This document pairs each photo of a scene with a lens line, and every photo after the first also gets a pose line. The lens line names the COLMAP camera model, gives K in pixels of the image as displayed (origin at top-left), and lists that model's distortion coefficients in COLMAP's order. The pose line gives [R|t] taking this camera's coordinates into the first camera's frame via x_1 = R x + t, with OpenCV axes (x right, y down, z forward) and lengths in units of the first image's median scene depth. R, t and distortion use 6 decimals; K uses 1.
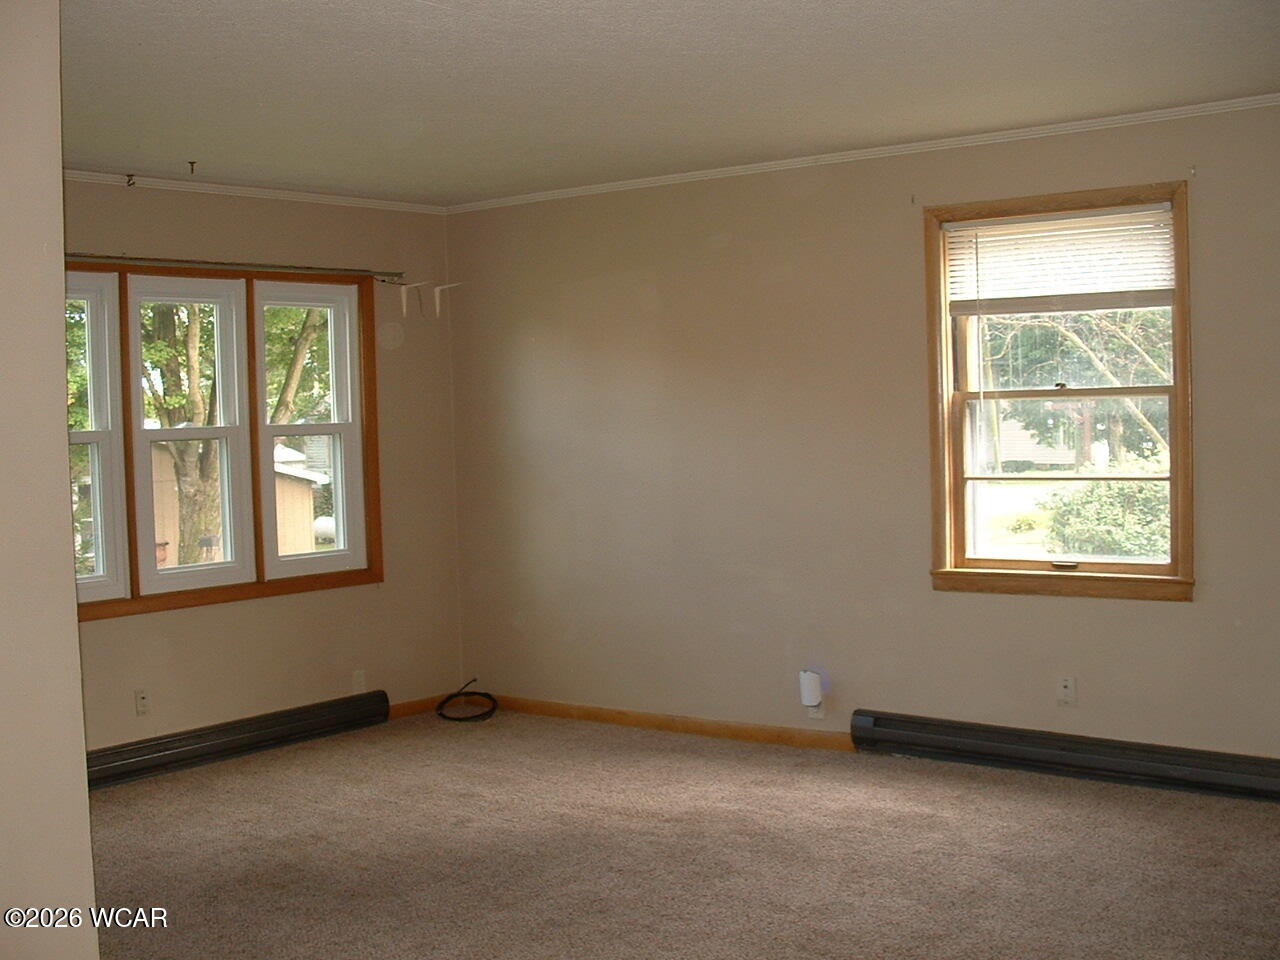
lens RADIAL K [[1556.0, 0, 608.5], [0, 1556.0, 482.9], [0, 0, 1]] dist [-0.295913, 0.410159]
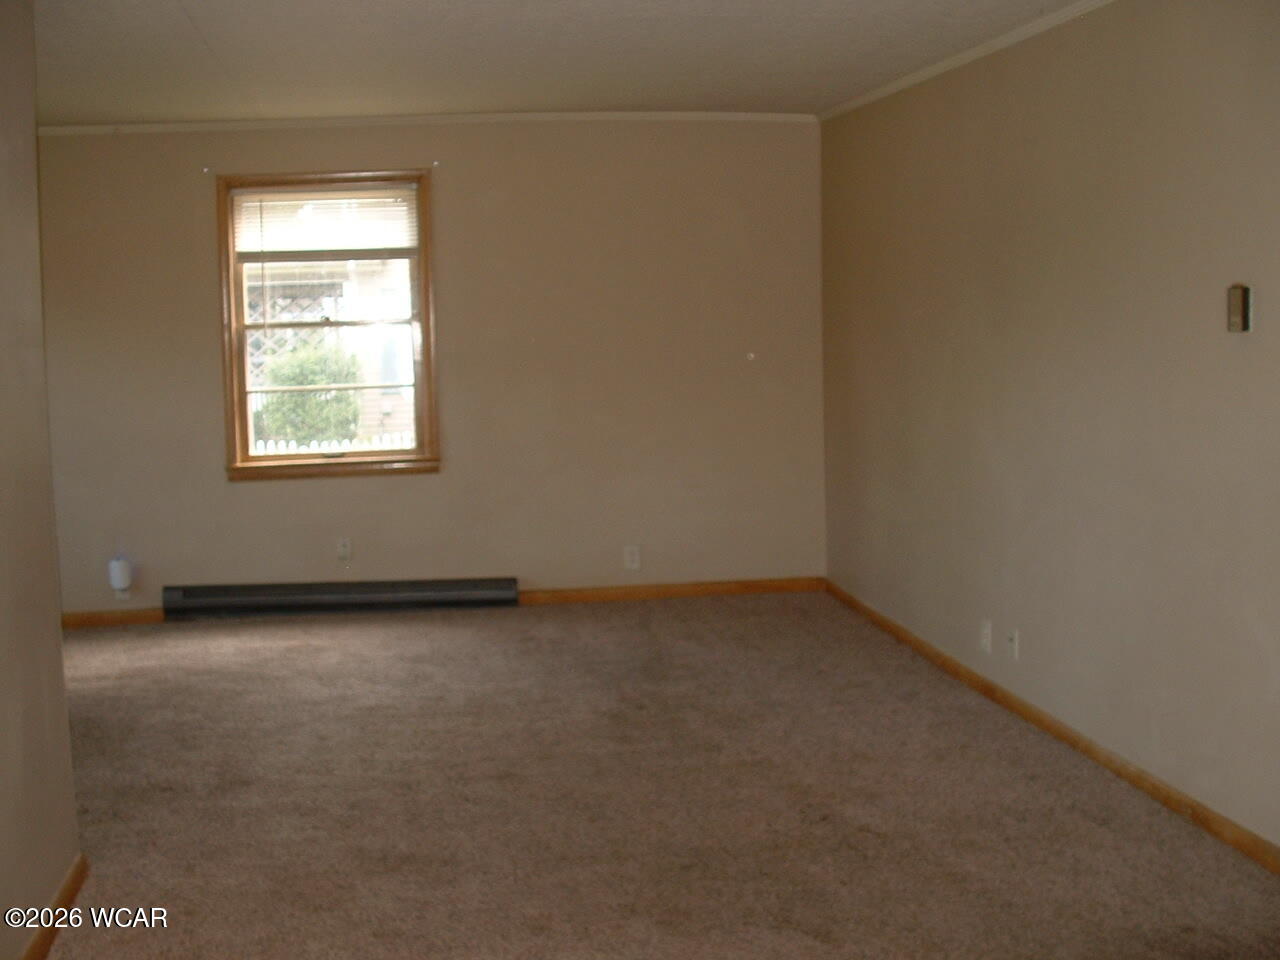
lens RADIAL K [[1556.0, 0, 608.5], [0, 1556.0, 482.9], [0, 0, 1]] dist [-0.295913, 0.410159]
pose [[0.657258, -0.068056, 0.750586, -0.525932], [0.035716, 0.997608, 0.059179, 0.007787], [-0.752819, -0.012089, 0.658117, -0.055340]]
